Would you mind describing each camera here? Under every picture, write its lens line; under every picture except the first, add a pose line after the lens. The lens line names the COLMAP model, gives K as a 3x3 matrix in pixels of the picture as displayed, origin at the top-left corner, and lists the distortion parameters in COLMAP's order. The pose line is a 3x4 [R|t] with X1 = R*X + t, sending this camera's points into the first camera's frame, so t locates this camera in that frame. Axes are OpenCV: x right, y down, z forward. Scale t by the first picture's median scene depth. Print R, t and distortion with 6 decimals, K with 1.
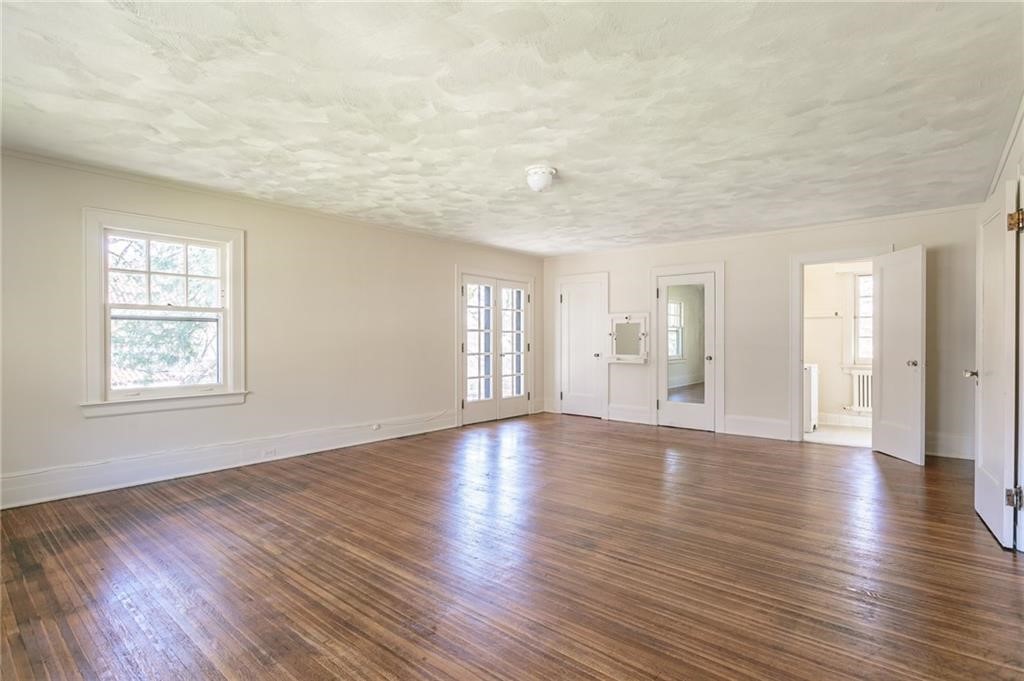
lens RADIAL K [[501.5, 0, 520.1], [0, 501.5, 337.2], [0, 0, 1]] dist [-0.010893, 0.002378]
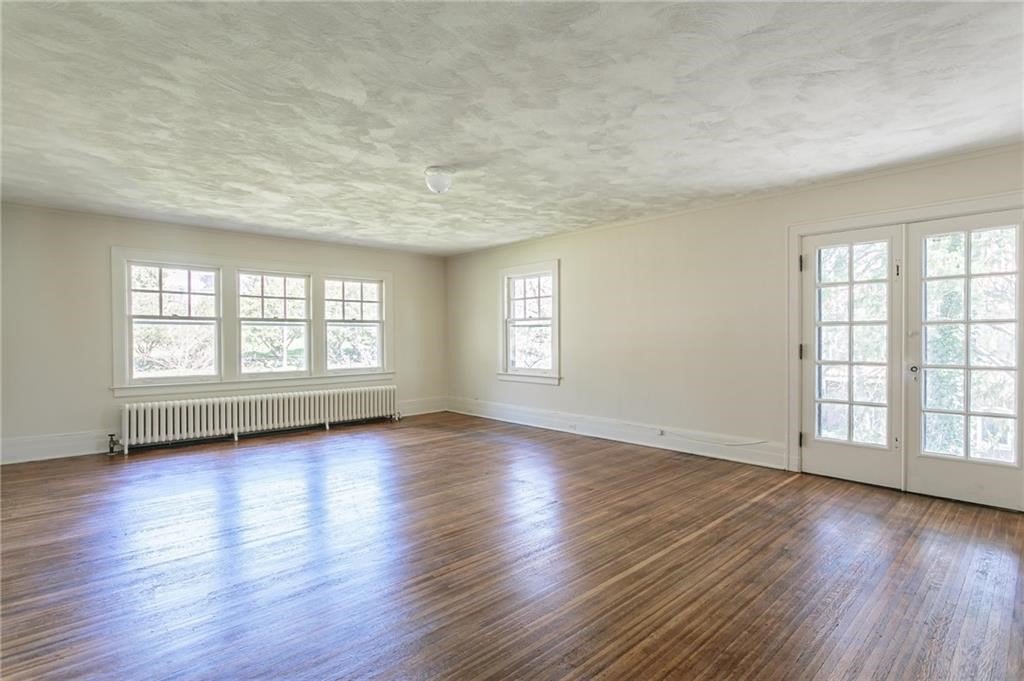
lens RADIAL K [[501.5, 0, 508.0], [0, 501.5, 336.6], [0, 0, 1]] dist [-0.010893, 0.002378]
pose [[-0.134933, 0.003165, -0.990850, 0.838478], [0.009705, 0.999951, 0.001872, -0.005756], [0.990807, -0.009363, -0.134957, 1.044776]]
